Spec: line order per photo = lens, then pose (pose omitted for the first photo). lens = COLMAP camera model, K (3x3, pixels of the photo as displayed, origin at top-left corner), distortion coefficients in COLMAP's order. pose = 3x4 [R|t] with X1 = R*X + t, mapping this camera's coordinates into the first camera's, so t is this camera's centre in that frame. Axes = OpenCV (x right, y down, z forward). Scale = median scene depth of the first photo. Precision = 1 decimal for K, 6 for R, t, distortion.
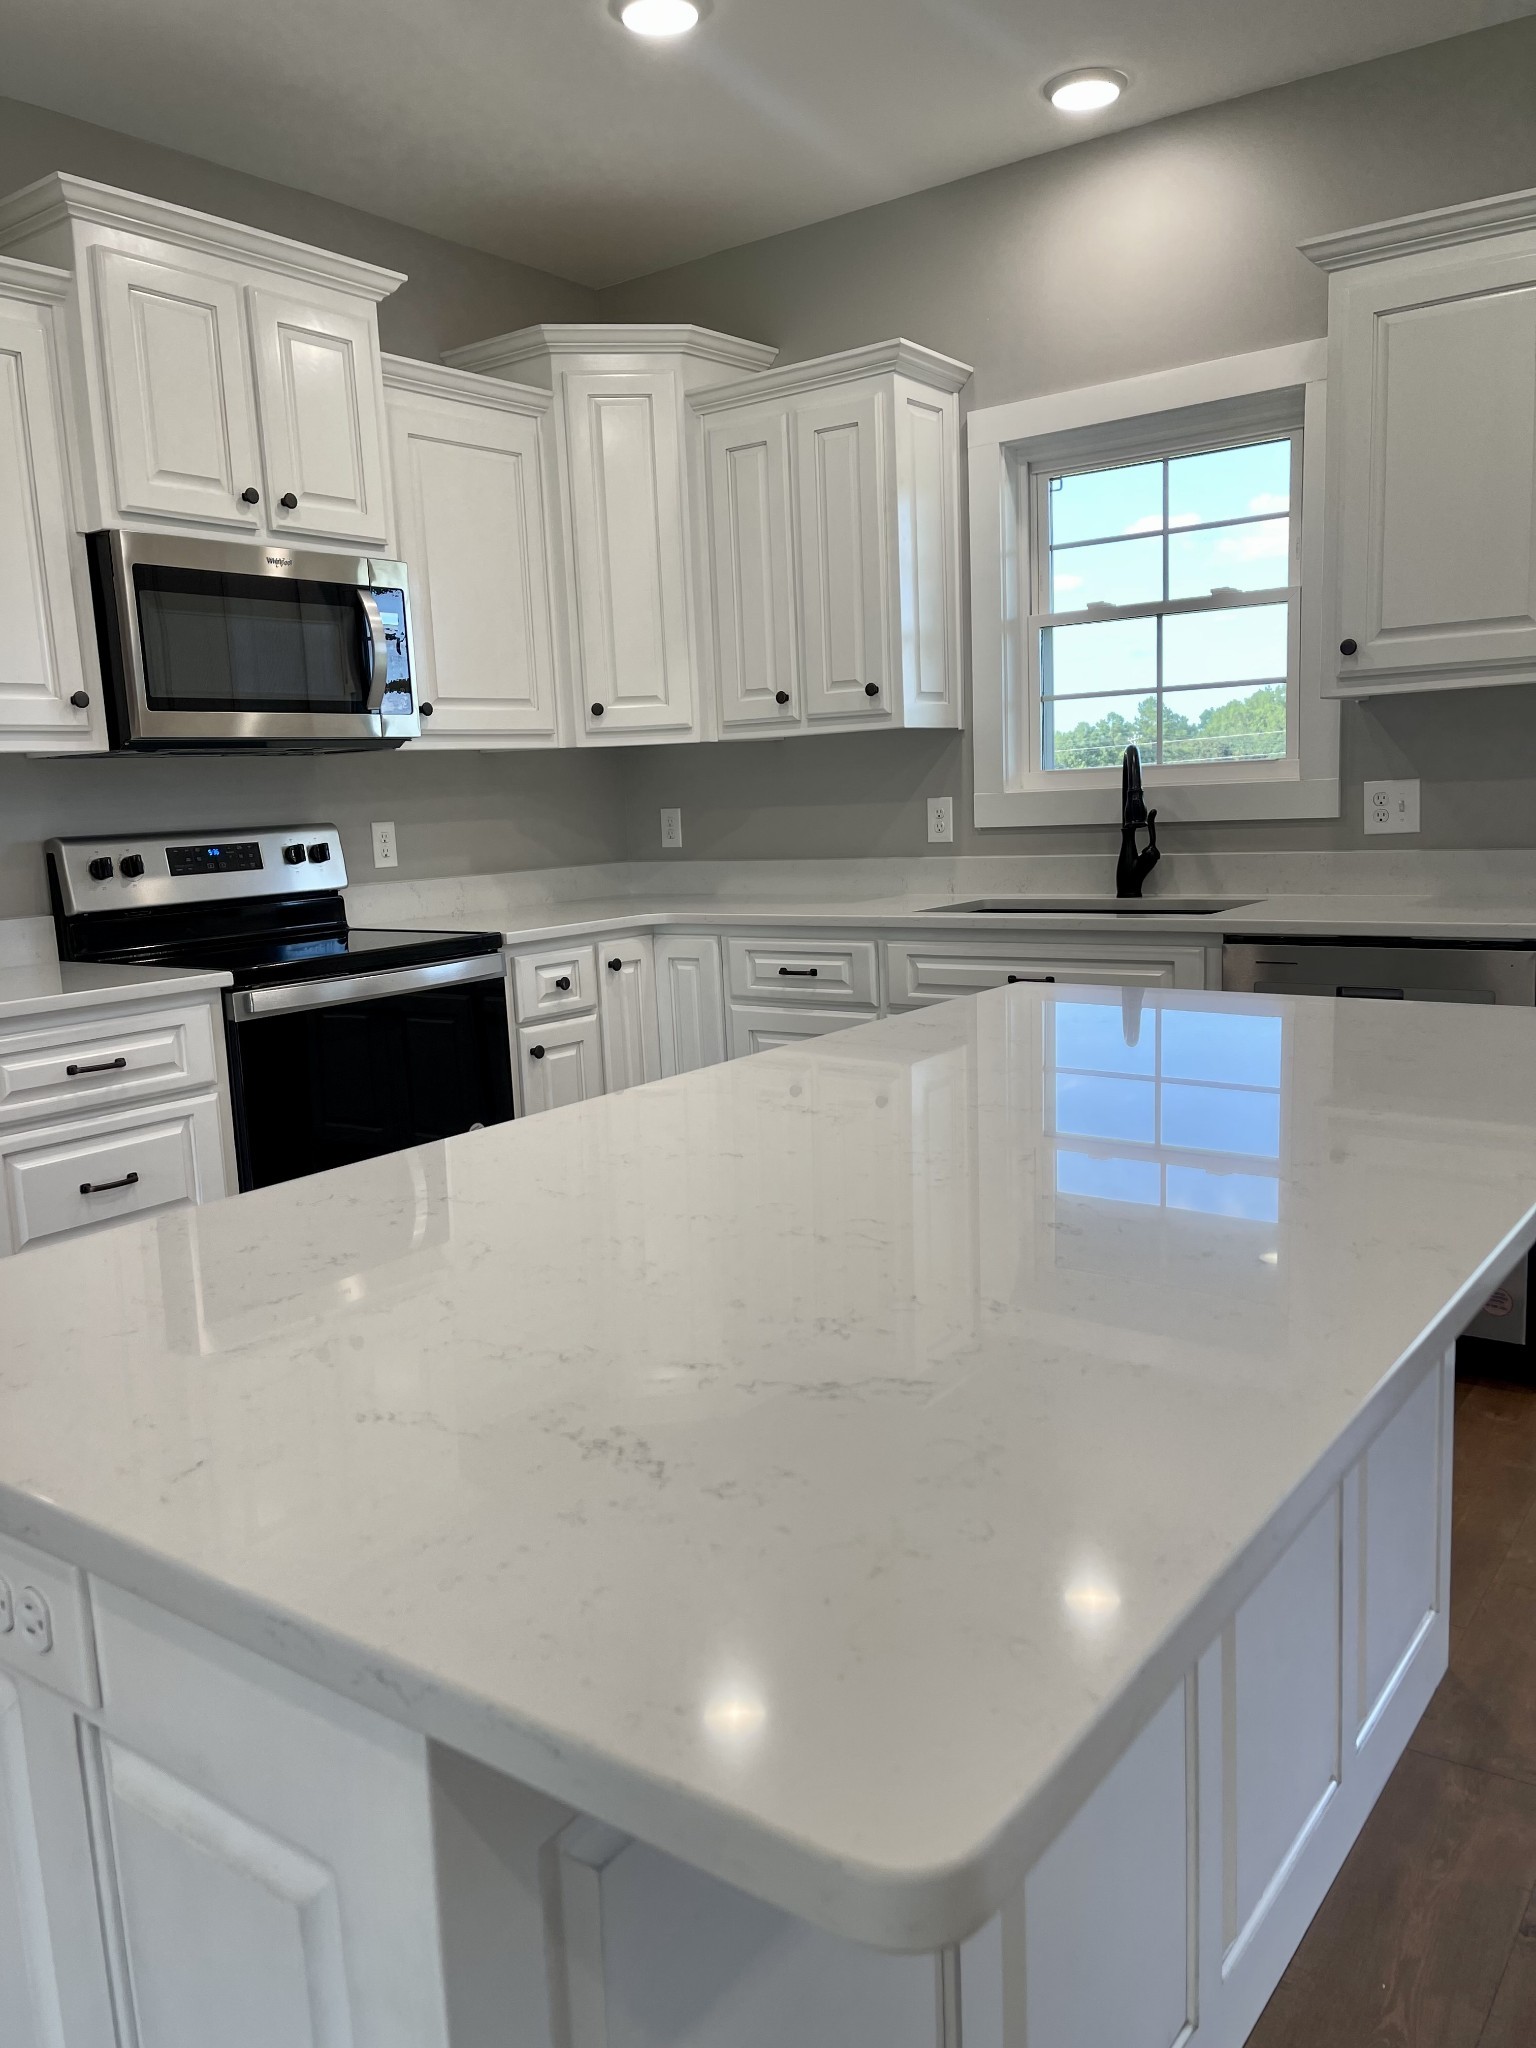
lens RADIAL K [[1552.0, 0, 756.6], [0, 1552.0, 1026.6], [0, 0, 1]] dist [0.032030, -0.002396]
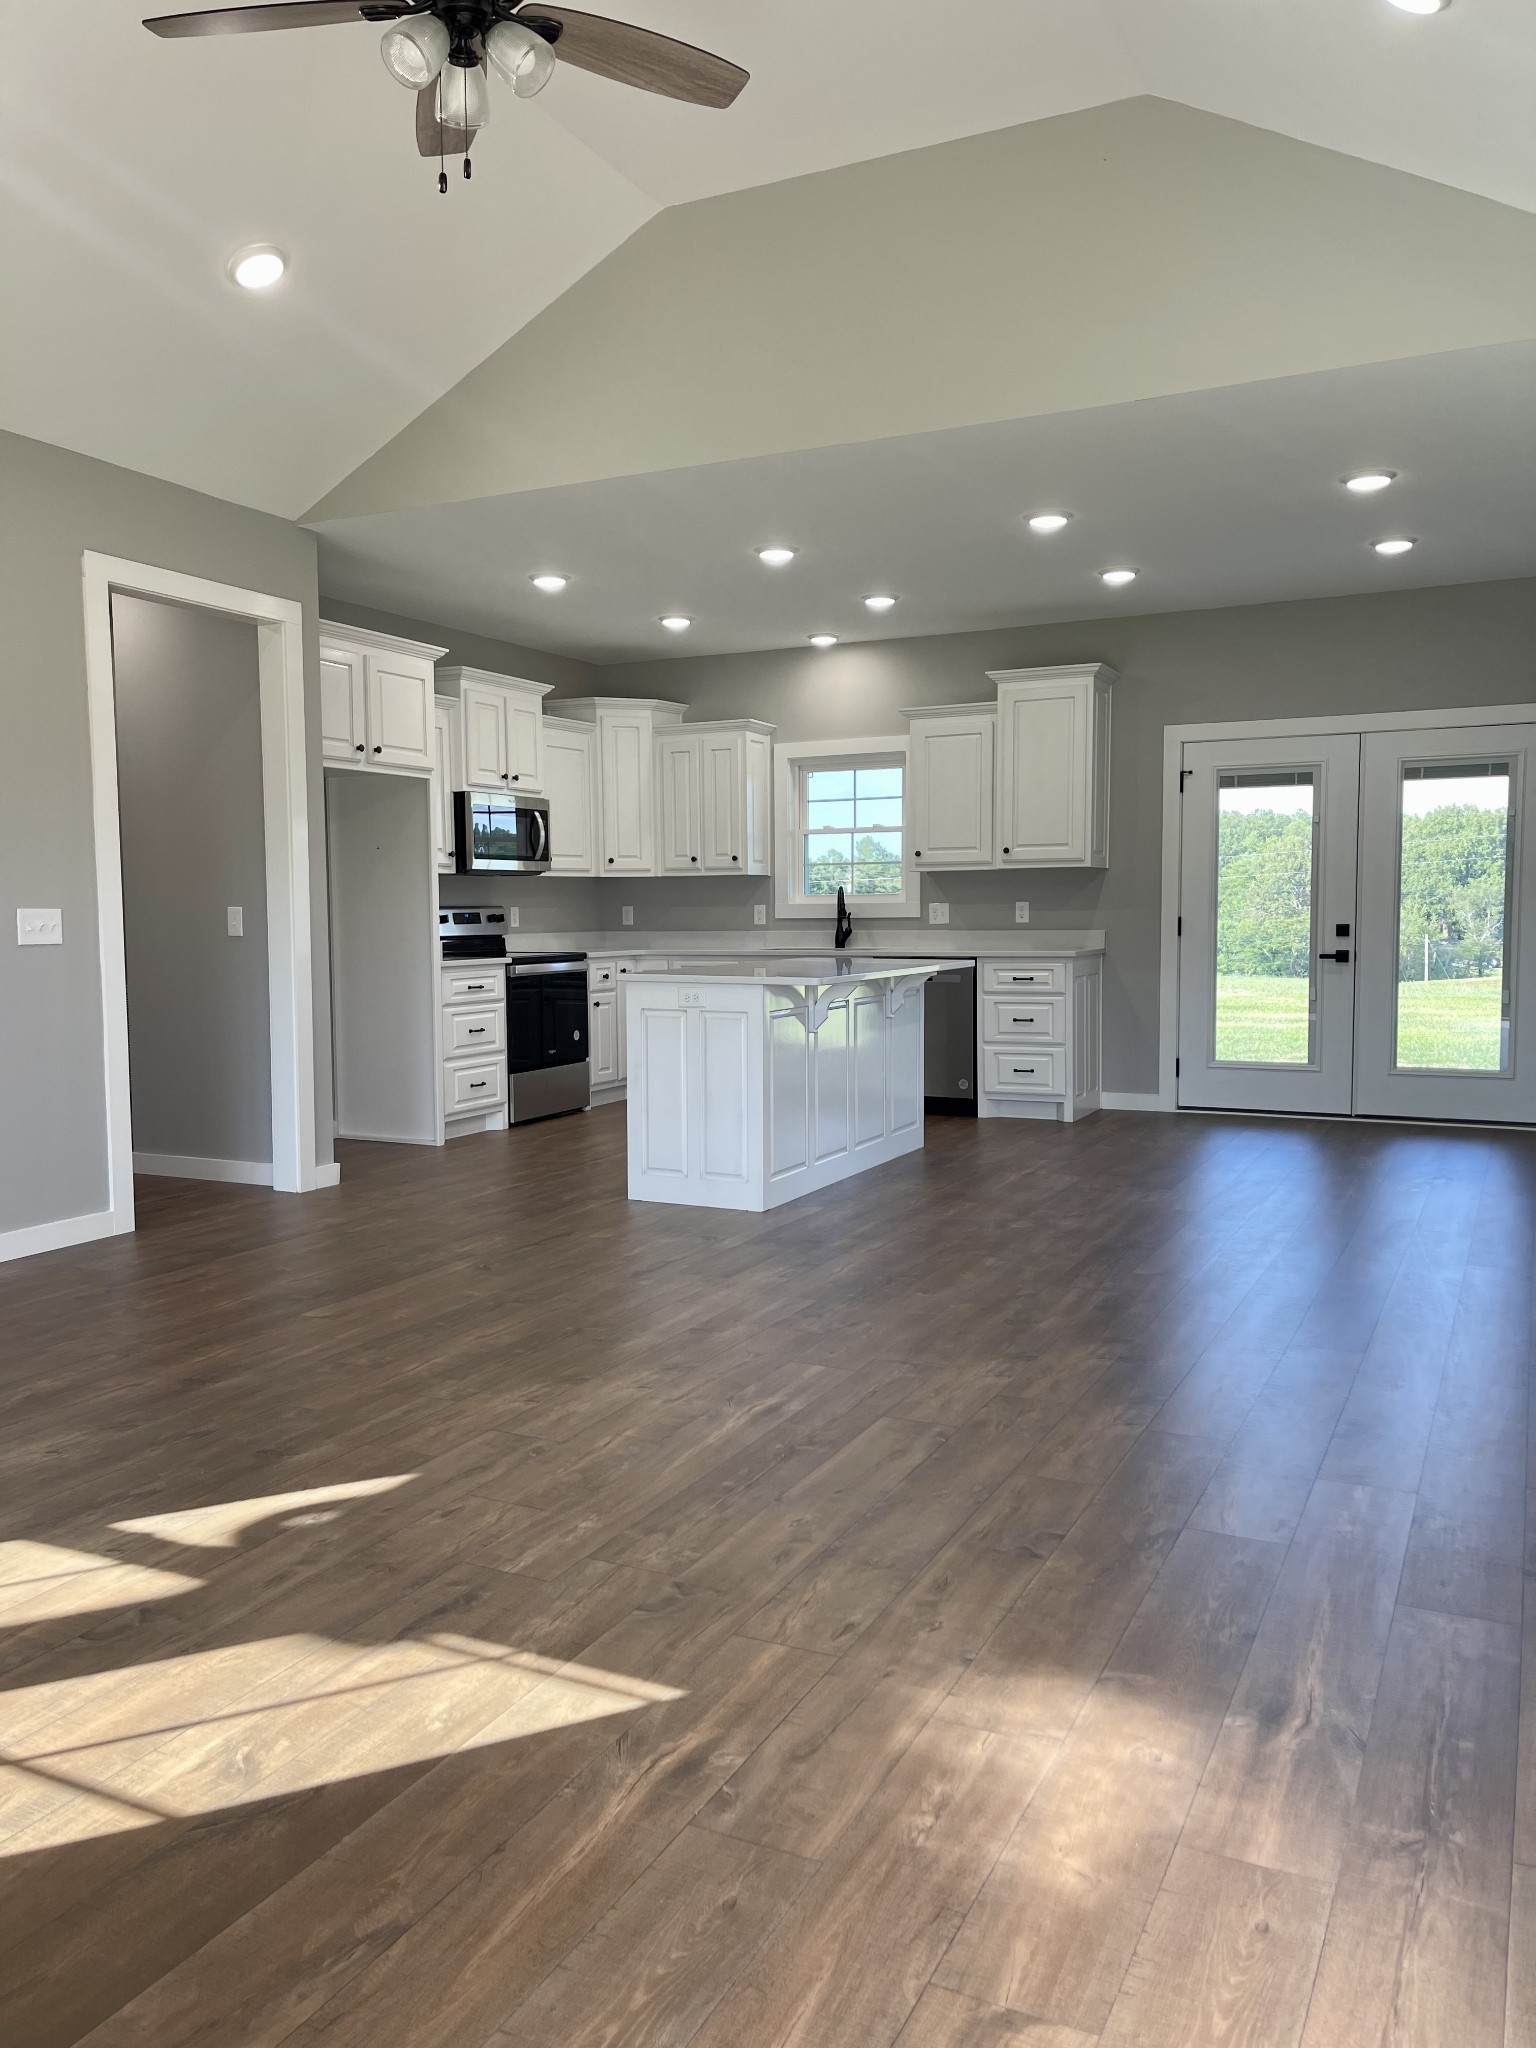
lens RADIAL K [[1532.1, 0, 768.0], [0, 1532.1, 1024.0], [0, 0, 1]] dist [0.120774, -0.001165]
pose [[0.983202, 0.021133, 0.181296, -0.299378], [-0.006646, 0.996761, -0.080145, 0.225676], [-0.182402, 0.077594, 0.980157, -1.301526]]
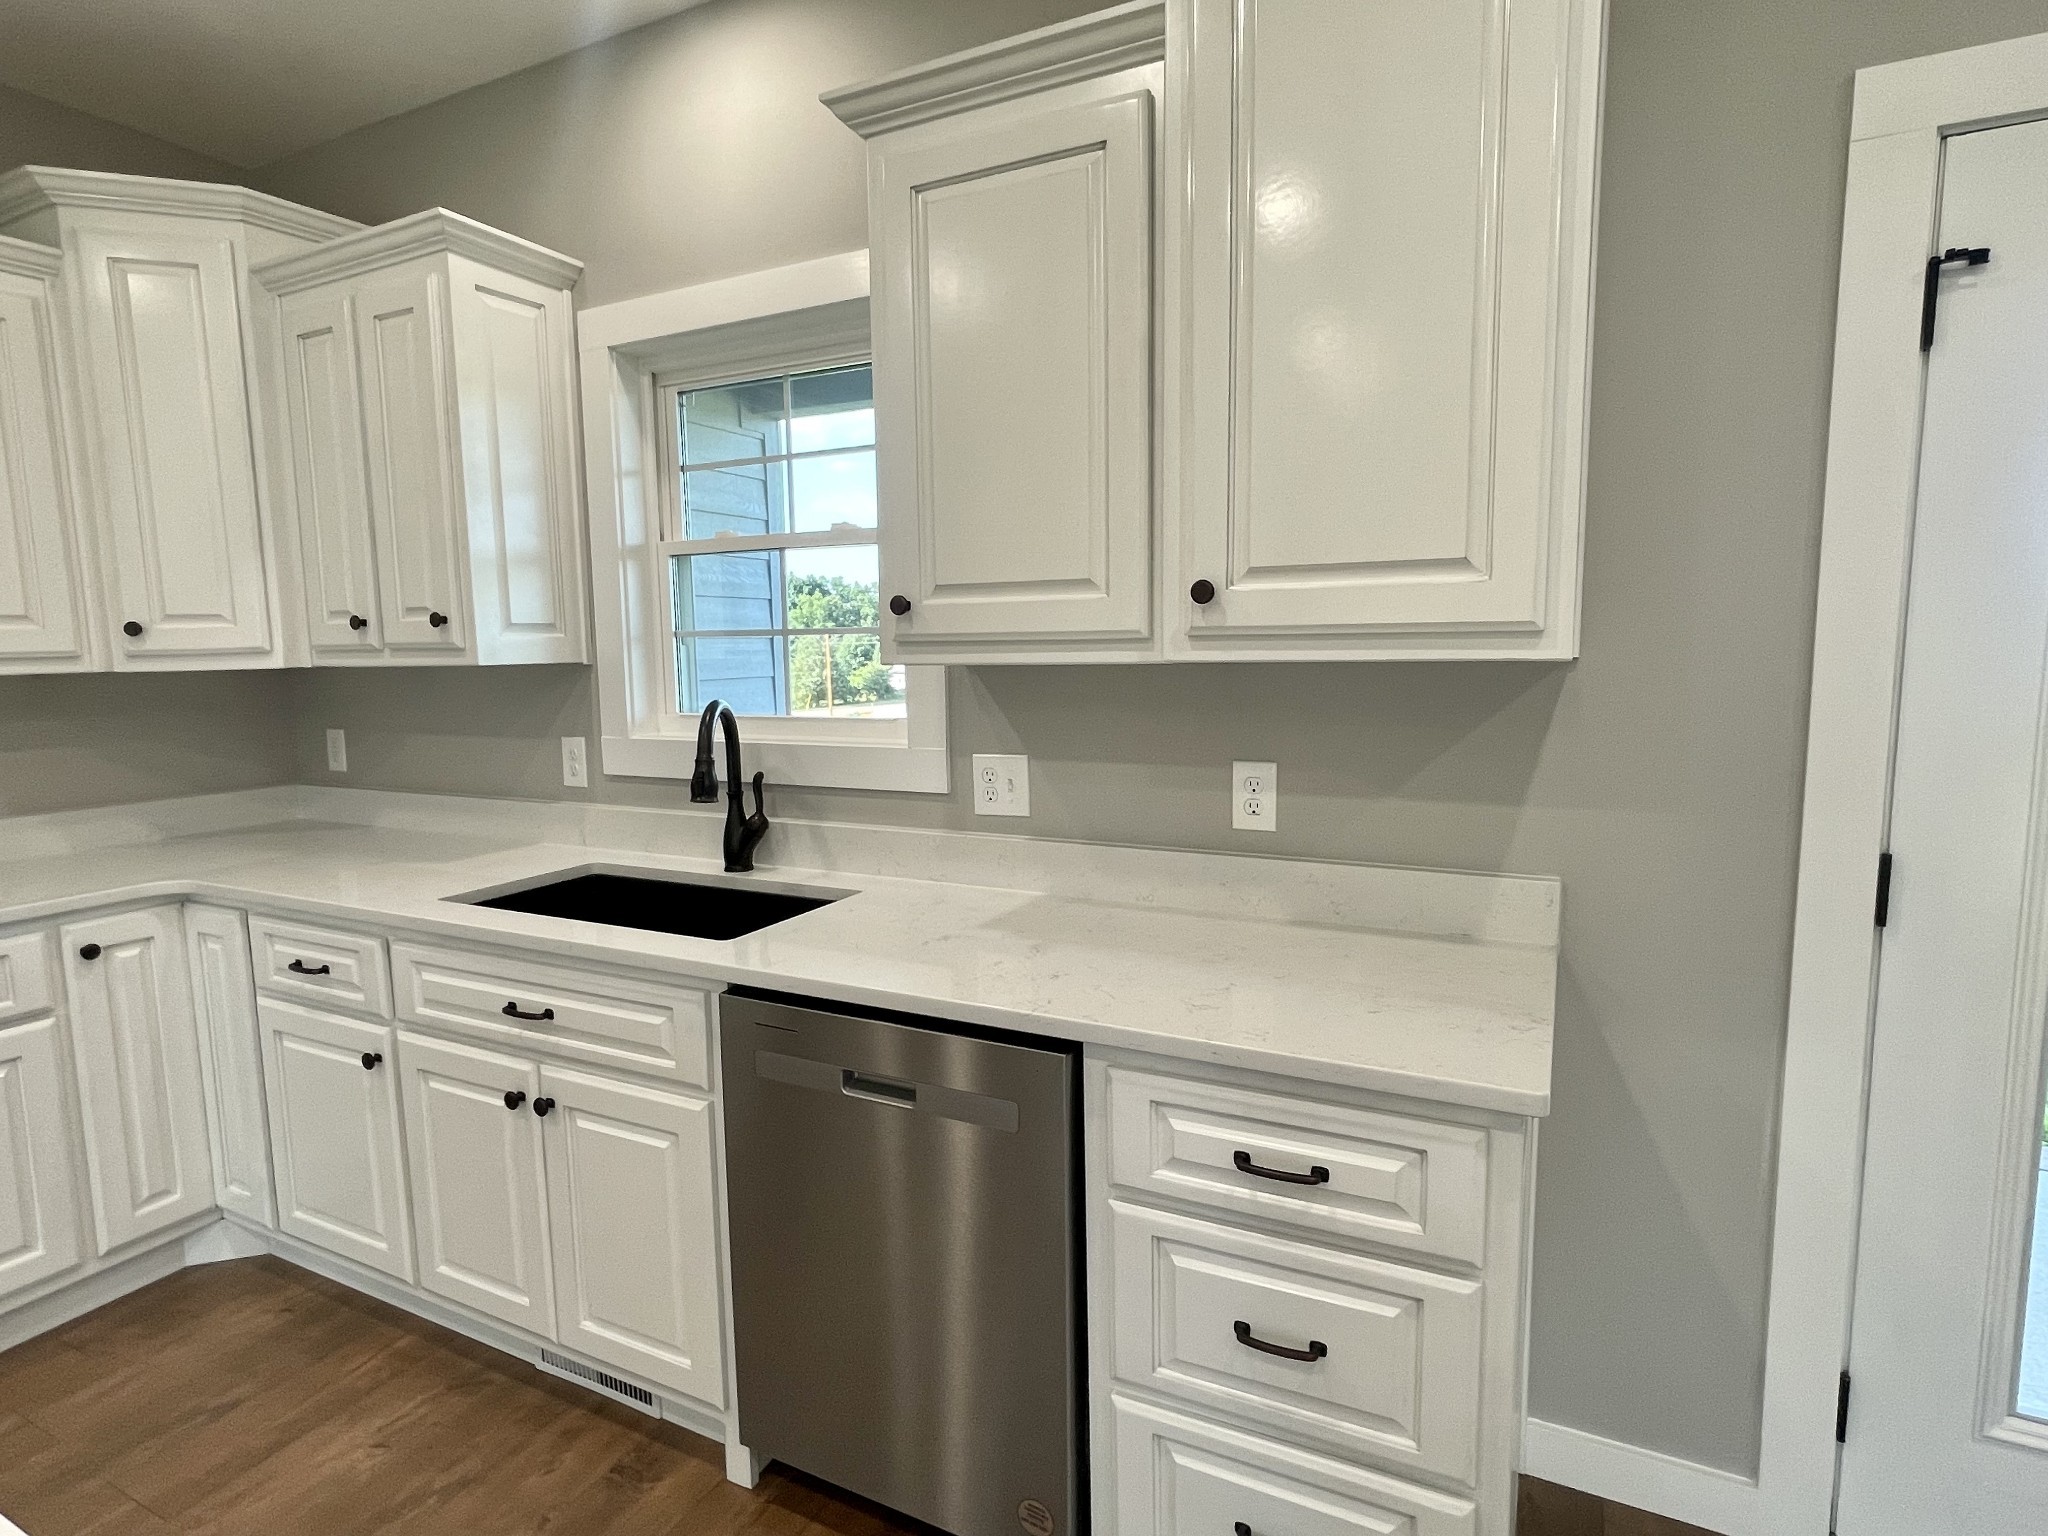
lens RADIAL K [[1085.6, 0, 1010.2], [0, 1085.6, 764.8], [0, 0, 1]] dist [-0.000077, -0.001992]
pose [[0.986003, 0.009568, 0.166450, 0.287032], [-0.002567, 0.999105, -0.042228, -0.116006], [-0.166705, 0.041209, 0.985145, 0.377194]]
